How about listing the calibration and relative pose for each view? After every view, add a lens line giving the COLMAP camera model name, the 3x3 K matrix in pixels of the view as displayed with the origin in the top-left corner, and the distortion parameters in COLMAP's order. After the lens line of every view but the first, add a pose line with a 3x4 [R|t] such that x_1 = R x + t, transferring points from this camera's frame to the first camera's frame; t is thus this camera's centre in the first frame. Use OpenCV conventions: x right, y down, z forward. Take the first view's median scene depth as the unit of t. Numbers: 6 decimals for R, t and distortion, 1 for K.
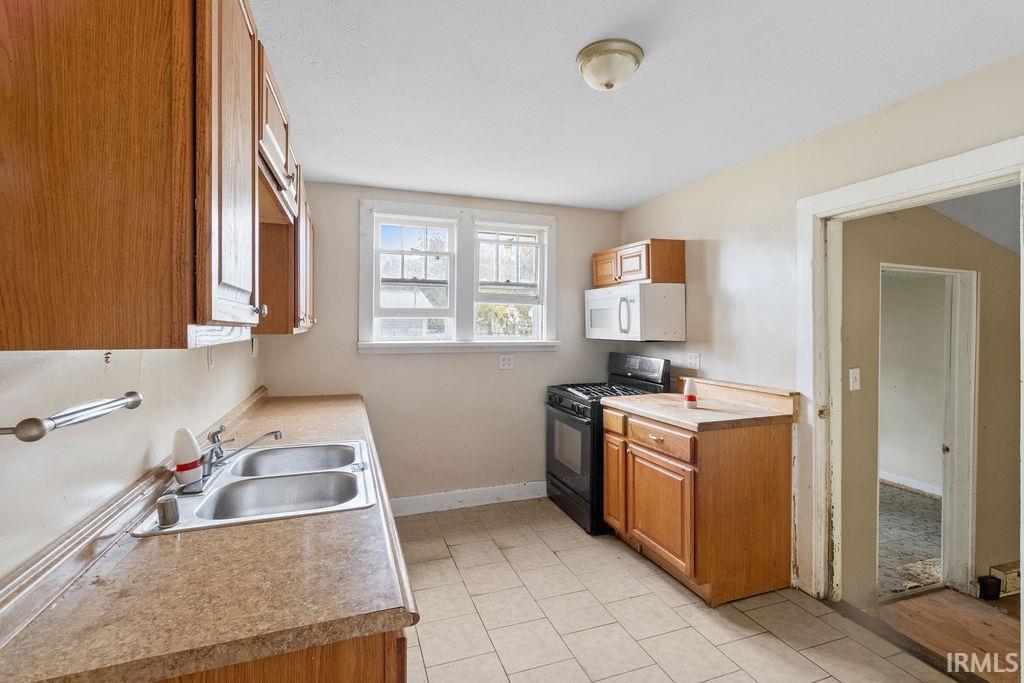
lens RADIAL K [[488.9, 0, 529.4], [0, 488.9, 324.4], [0, 0, 1]] dist [-0.003143, -0.002026]
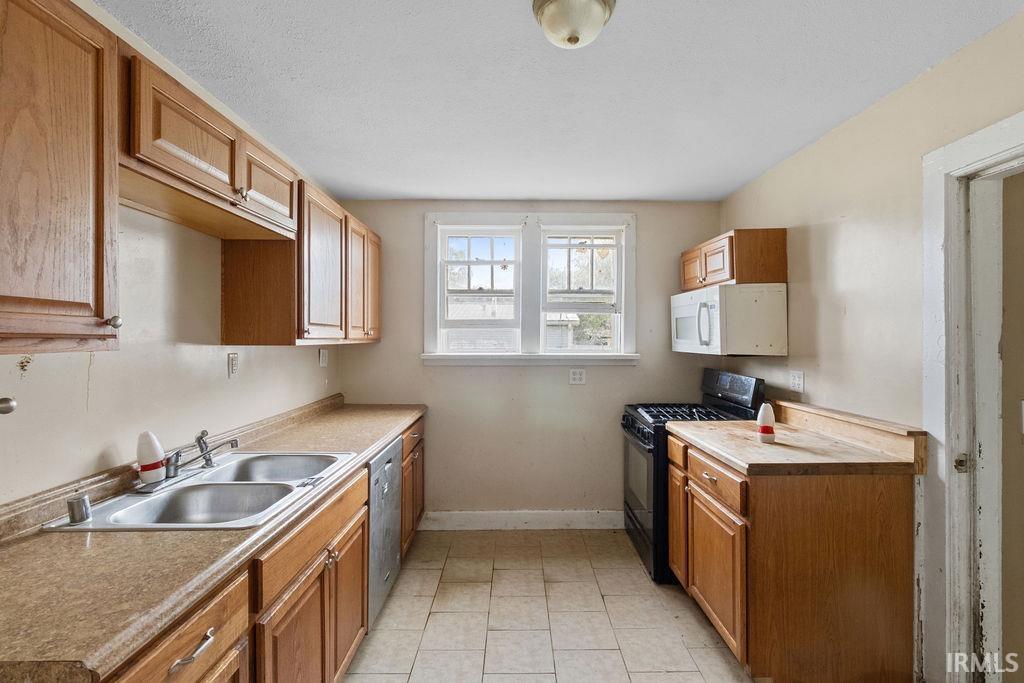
lens RADIAL K [[489.2, 0, 528.9], [0, 489.2, 334.9], [0, 0, 1]] dist [-0.000234, 0.000123]
pose [[0.940118, -0.003438, -0.340830, 0.201307], [0.002704, 0.999993, -0.002629, 0.001258], [0.340837, 0.001550, 0.940121, 0.116726]]
